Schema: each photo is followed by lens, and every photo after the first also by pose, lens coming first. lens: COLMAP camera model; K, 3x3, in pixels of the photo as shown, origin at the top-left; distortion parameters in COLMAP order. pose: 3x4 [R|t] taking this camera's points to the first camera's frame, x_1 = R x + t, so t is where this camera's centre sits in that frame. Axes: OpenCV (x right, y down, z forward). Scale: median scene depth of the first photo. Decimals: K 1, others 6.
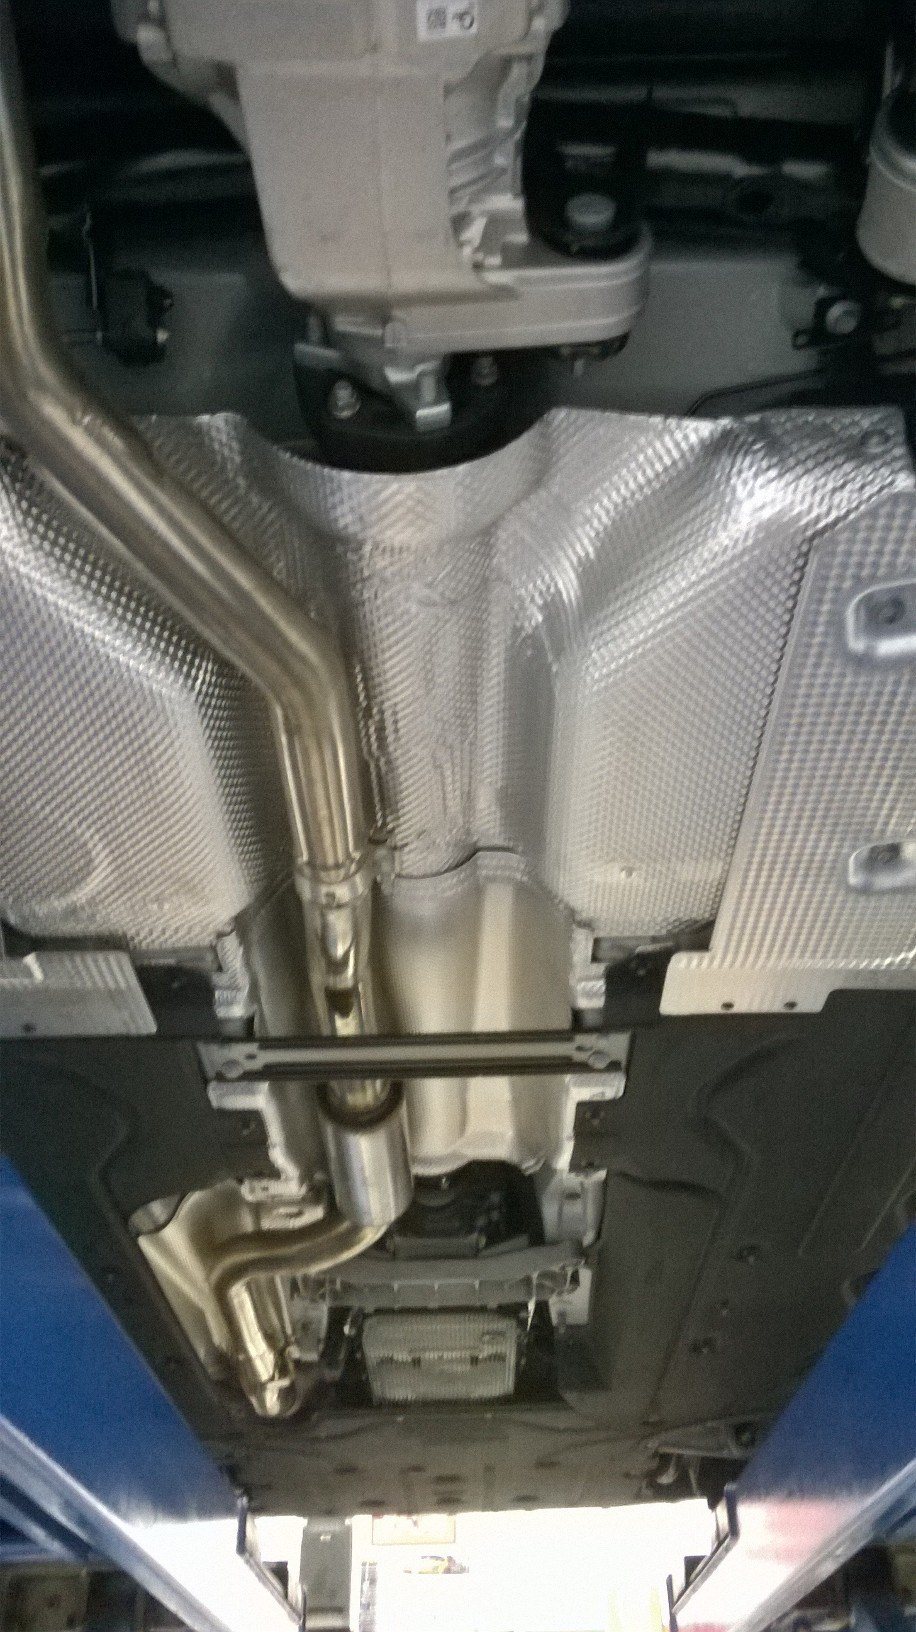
lens RADIAL K [[1305.5, 0, 458.0], [0, 1305.5, 816.0], [0, 0, 1]] dist [0.089054, -0.212675]
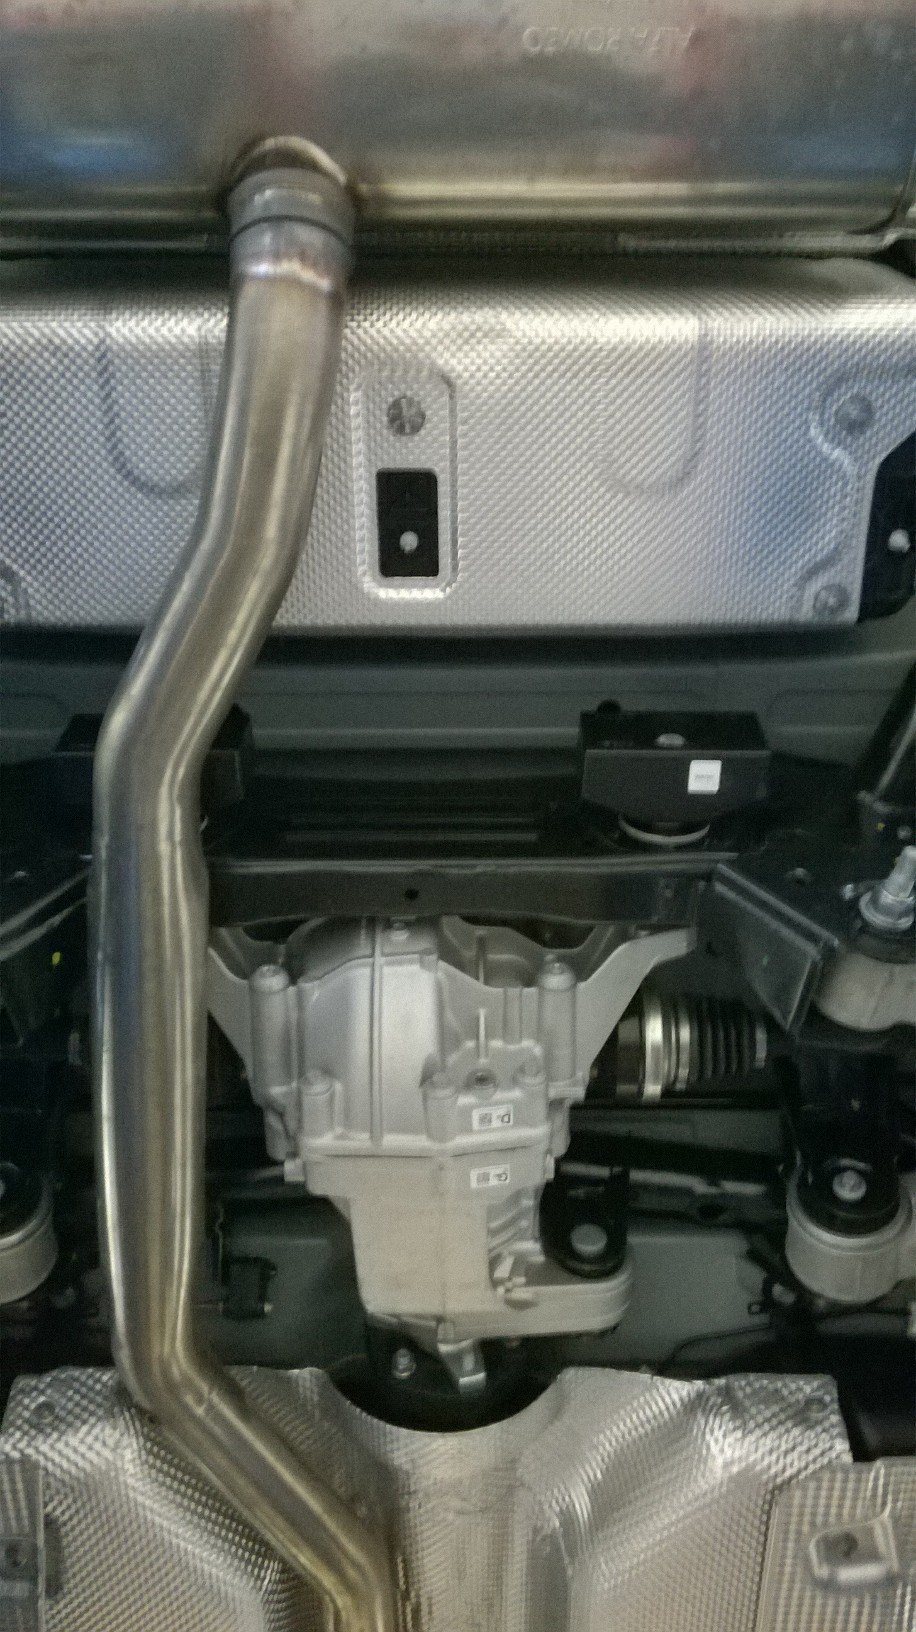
lens RADIAL K [[1364.3, 0, 458.0], [0, 1364.3, 816.0], [0, 0, 1]] dist [0.077356, -0.139486]
pose [[0.999761, 0.015292, -0.015636, -0.019533], [-0.020577, 0.899909, -0.435593, -0.209218], [0.007410, 0.435810, 0.900008, -0.458055]]
